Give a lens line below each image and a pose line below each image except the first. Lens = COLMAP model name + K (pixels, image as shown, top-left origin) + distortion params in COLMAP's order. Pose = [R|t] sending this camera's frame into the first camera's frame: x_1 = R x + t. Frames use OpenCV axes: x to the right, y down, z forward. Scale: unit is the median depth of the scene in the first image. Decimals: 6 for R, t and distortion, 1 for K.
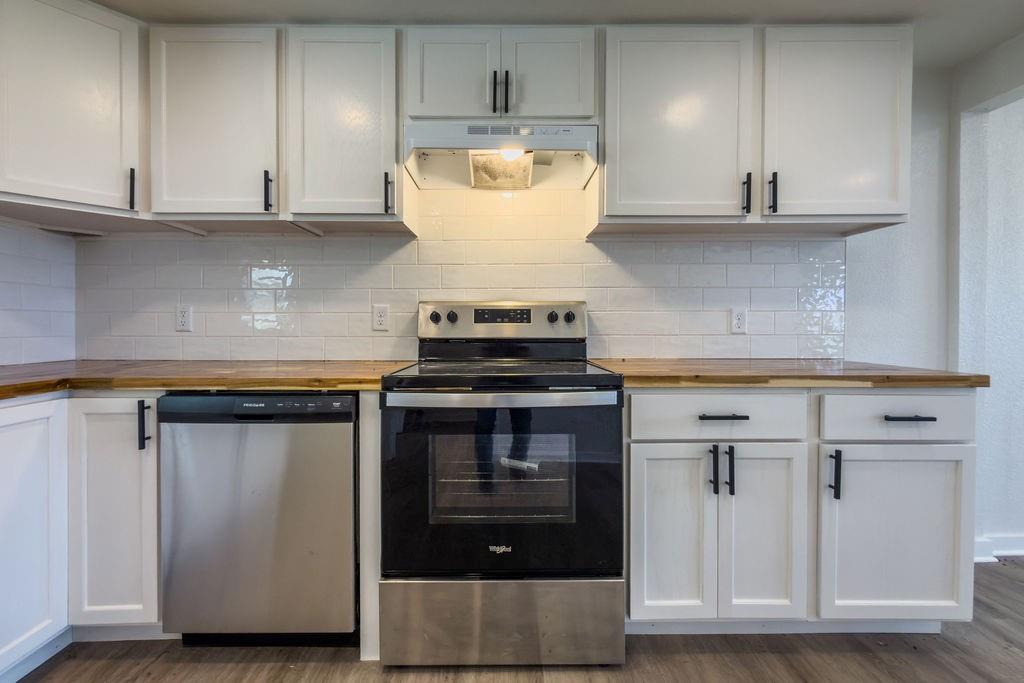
lens RADIAL K [[412.5, 0, 504.0], [0, 412.5, 328.5], [0, 0, 1]] dist [0.001017, 0.000001]
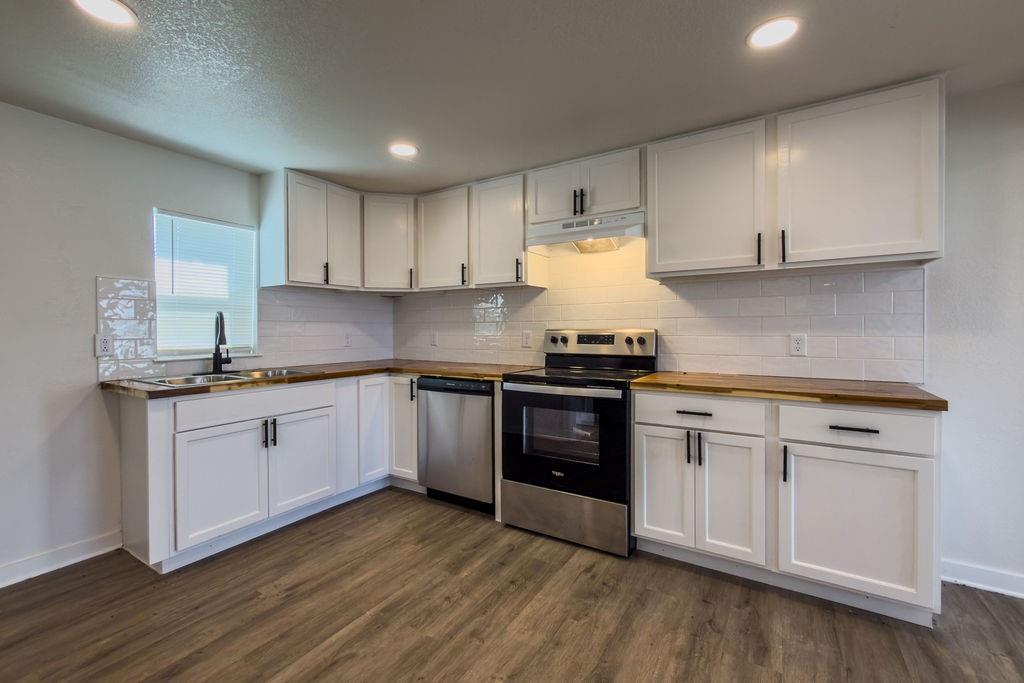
lens RADIAL K [[458.5, 0, 514.3], [0, 458.5, 333.0], [0, 0, 1]] dist [-0.001150, -0.000374]
pose [[0.846715, 0.004826, -0.532025, 0.770106], [-0.002334, 0.999983, 0.005356, -0.075741], [0.532042, -0.003293, 0.846712, -0.681417]]
